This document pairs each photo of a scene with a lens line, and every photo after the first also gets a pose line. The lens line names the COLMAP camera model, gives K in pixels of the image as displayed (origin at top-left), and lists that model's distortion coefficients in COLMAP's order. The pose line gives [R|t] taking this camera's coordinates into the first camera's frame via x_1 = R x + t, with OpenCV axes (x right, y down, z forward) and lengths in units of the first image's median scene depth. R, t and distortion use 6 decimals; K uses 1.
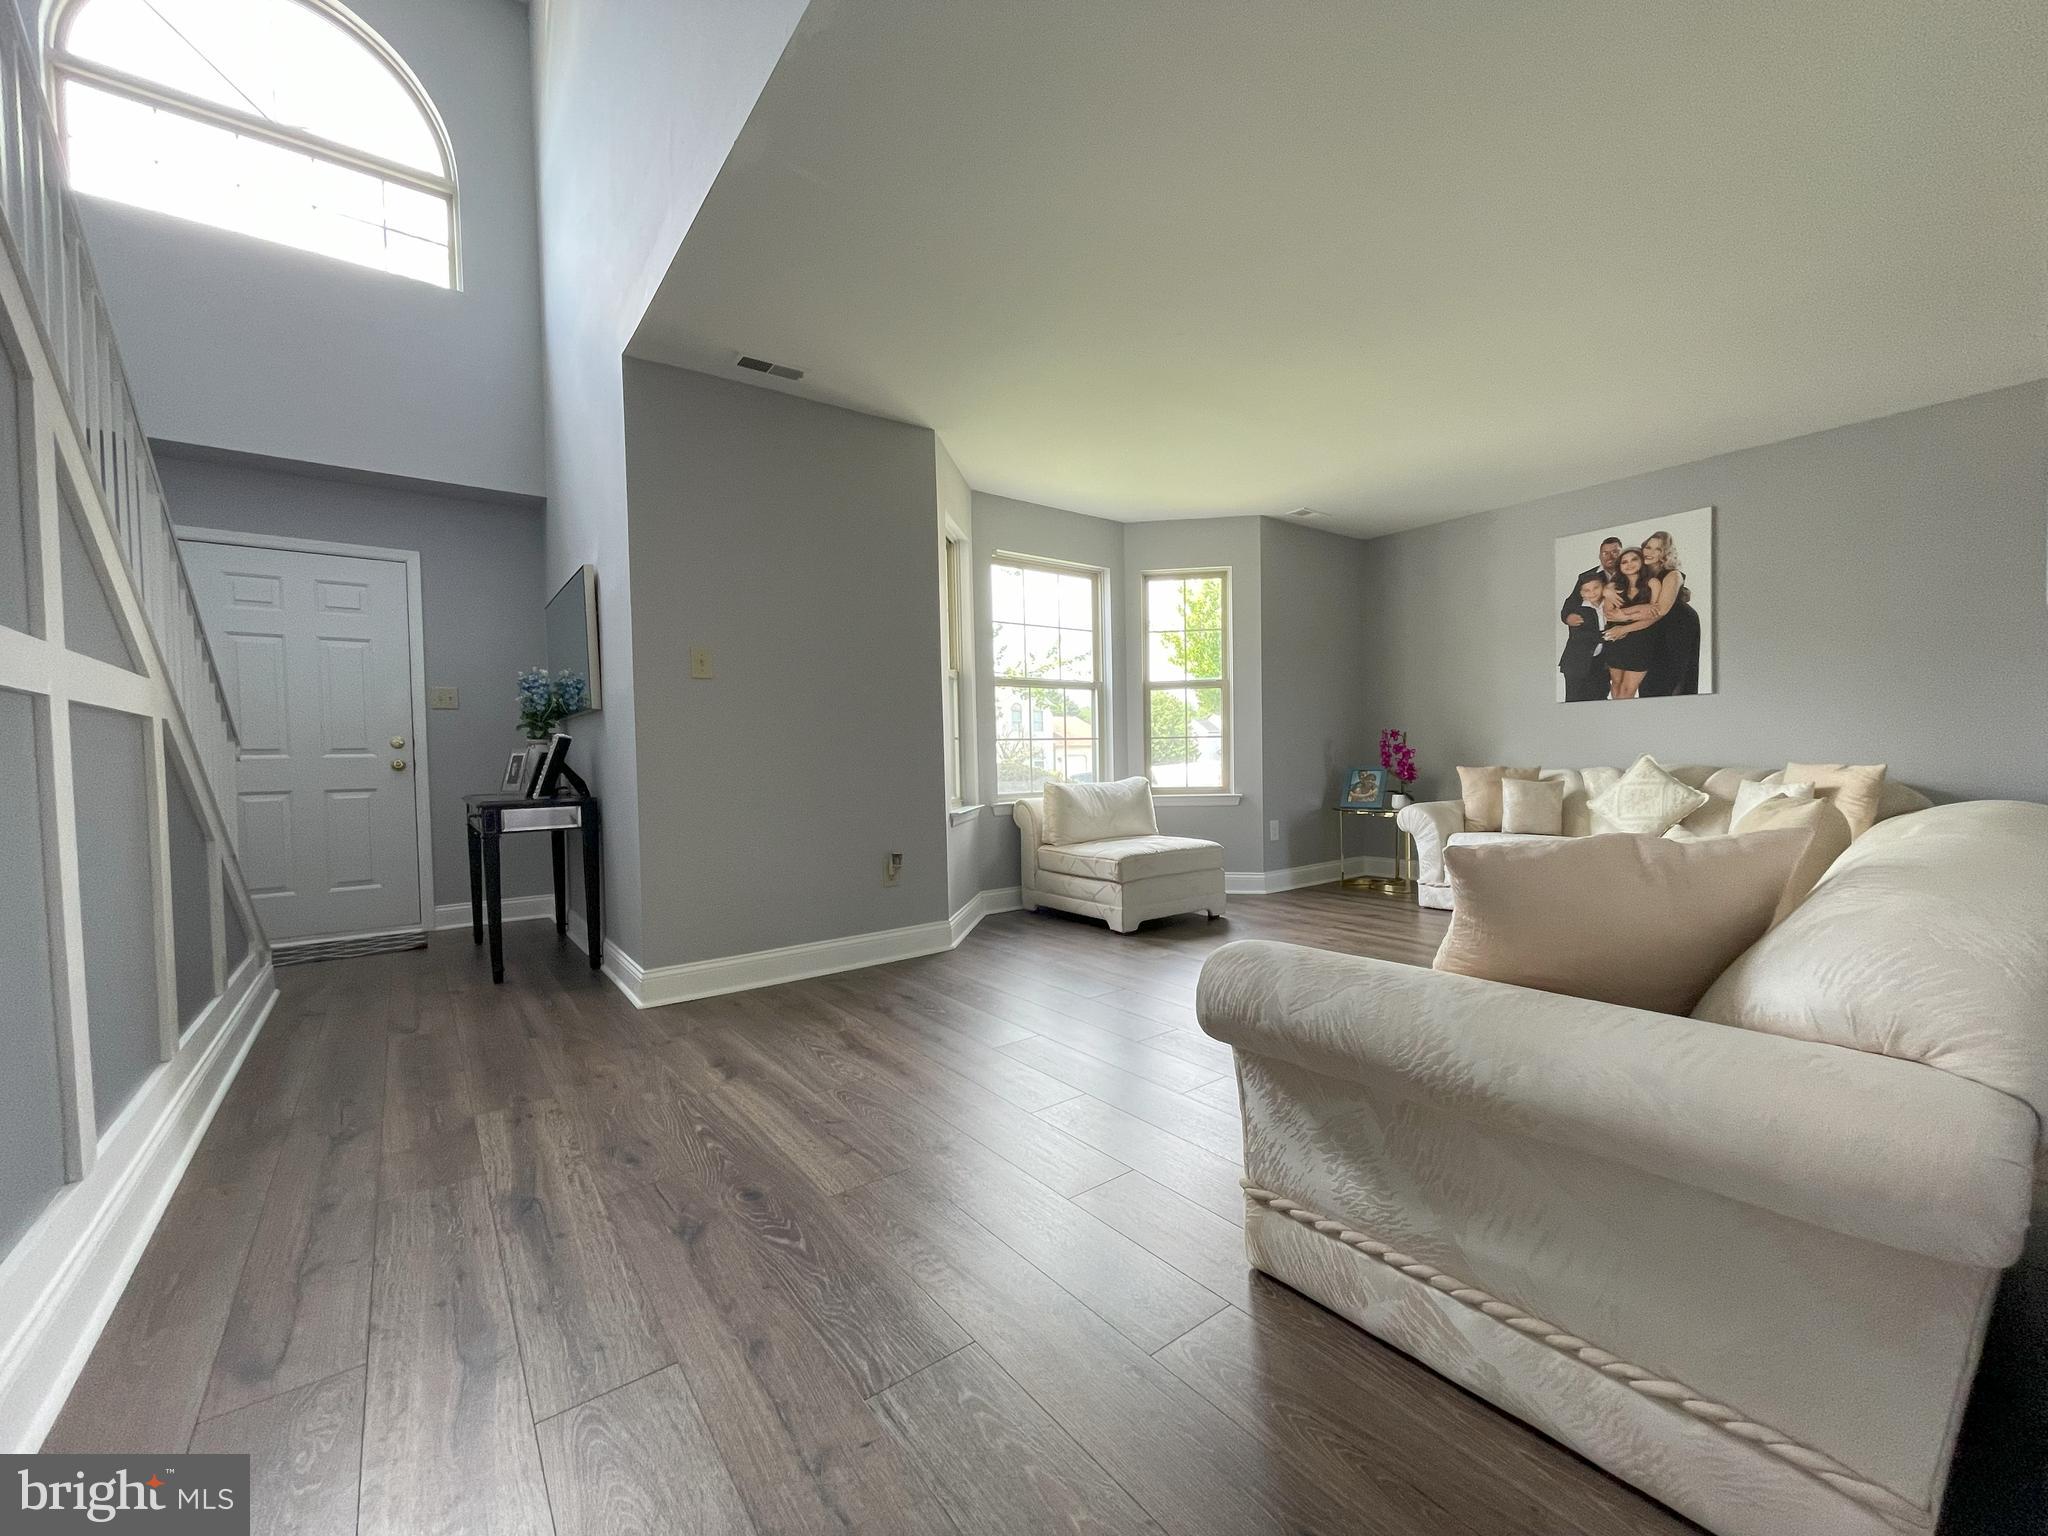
lens RADIAL K [[822.2, 0, 1020.2], [0, 822.2, 783.6], [0, 0, 1]] dist [-0.002750, -0.000281]
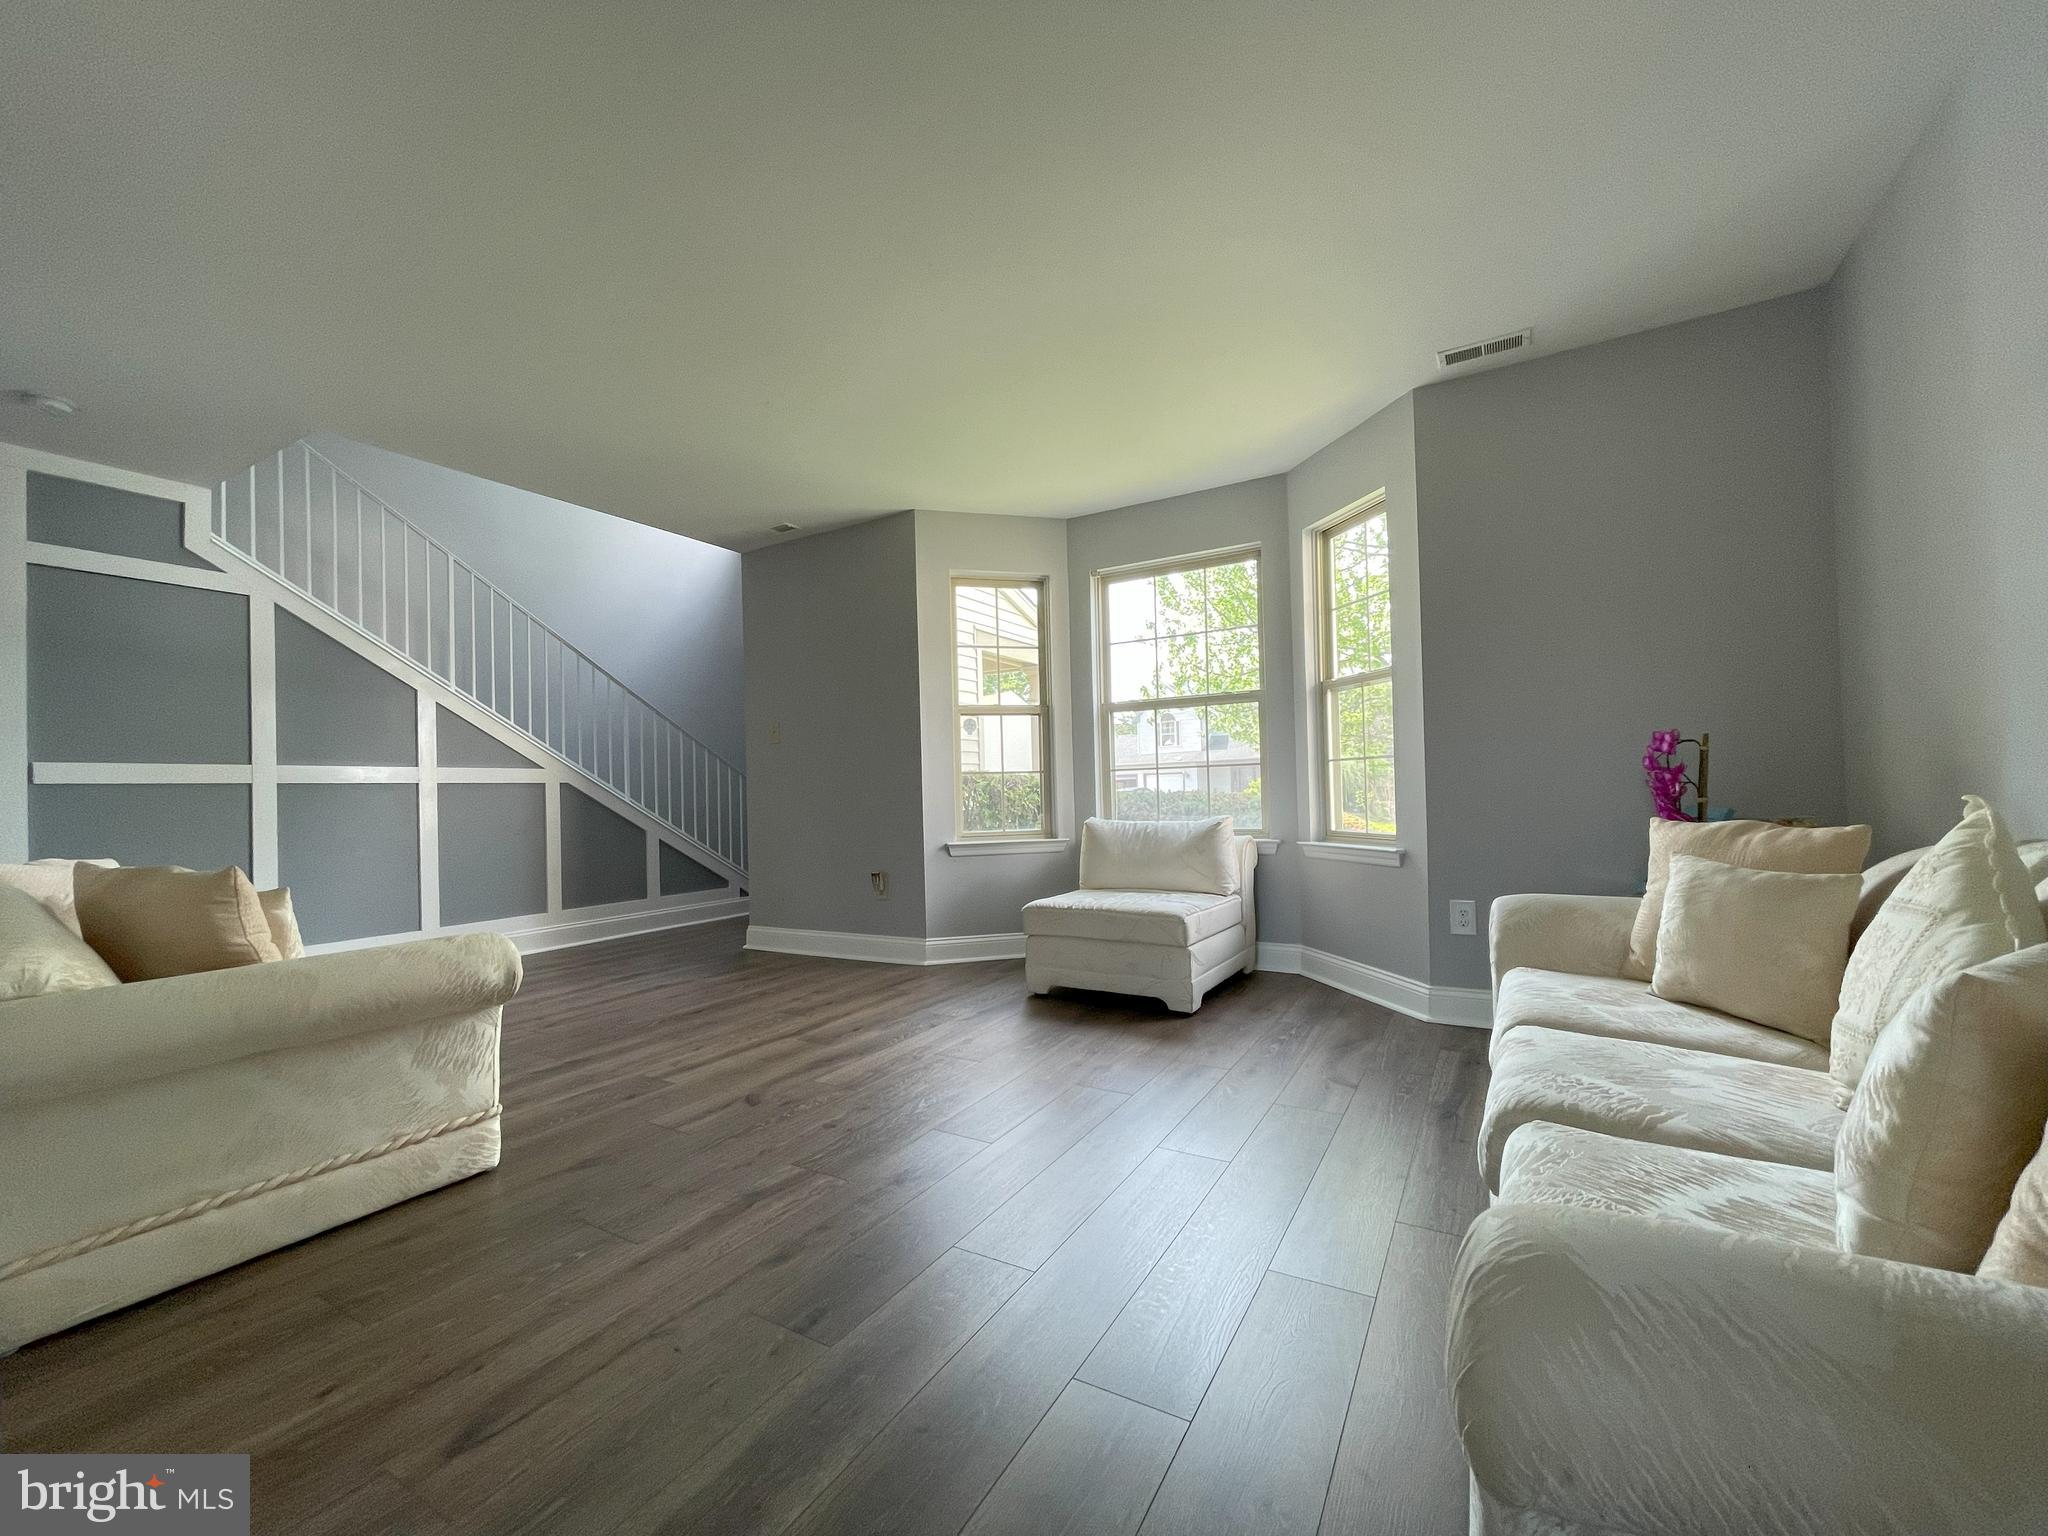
lens RADIAL K [[827.2, 0, 1025.4], [0, 827.2, 780.2], [0, 0, 1]] dist [0.001325, -0.000005]
pose [[0.391905, -0.006034, -0.919986, 0.845991], [-0.009586, 0.999897, -0.010642, -0.034267], [0.919956, 0.012990, 0.391807, 0.575676]]
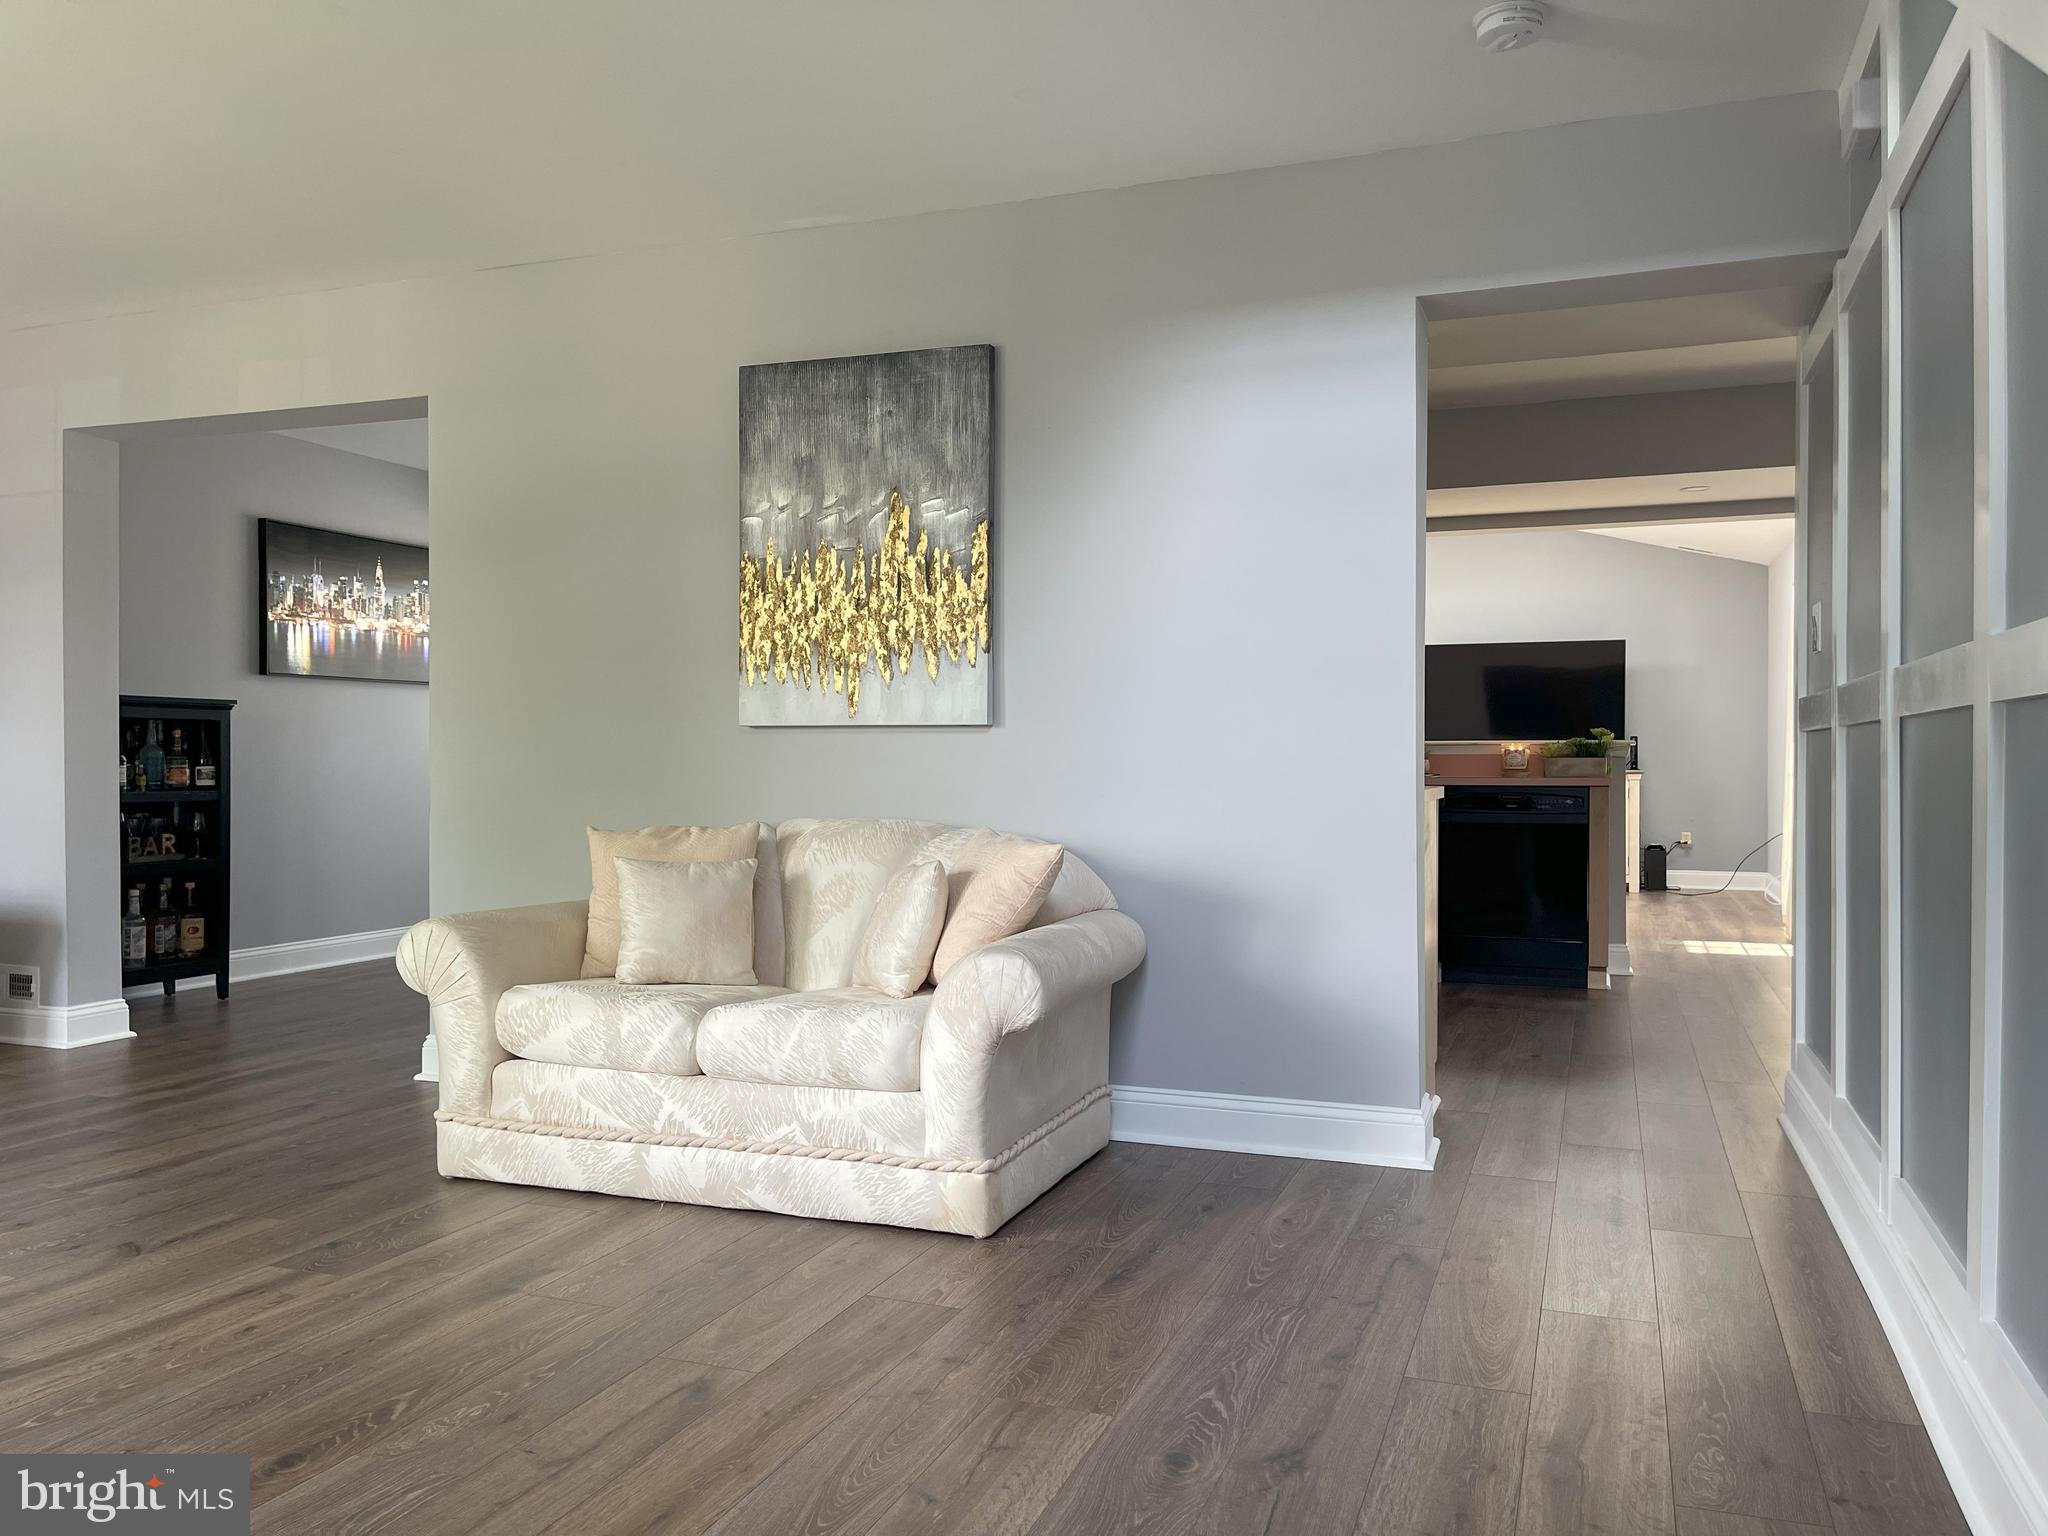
lens RADIAL K [[1537.7, 0, 1022.2], [0, 1537.7, 779.9], [0, 0, 1]] dist [0.094538, -0.138063]
pose [[-0.540209, 0.009352, 0.841479, -0.491094], [0.034847, 0.999329, 0.011265, -0.022649], [-0.840809, 0.035408, -0.540172, 0.658911]]
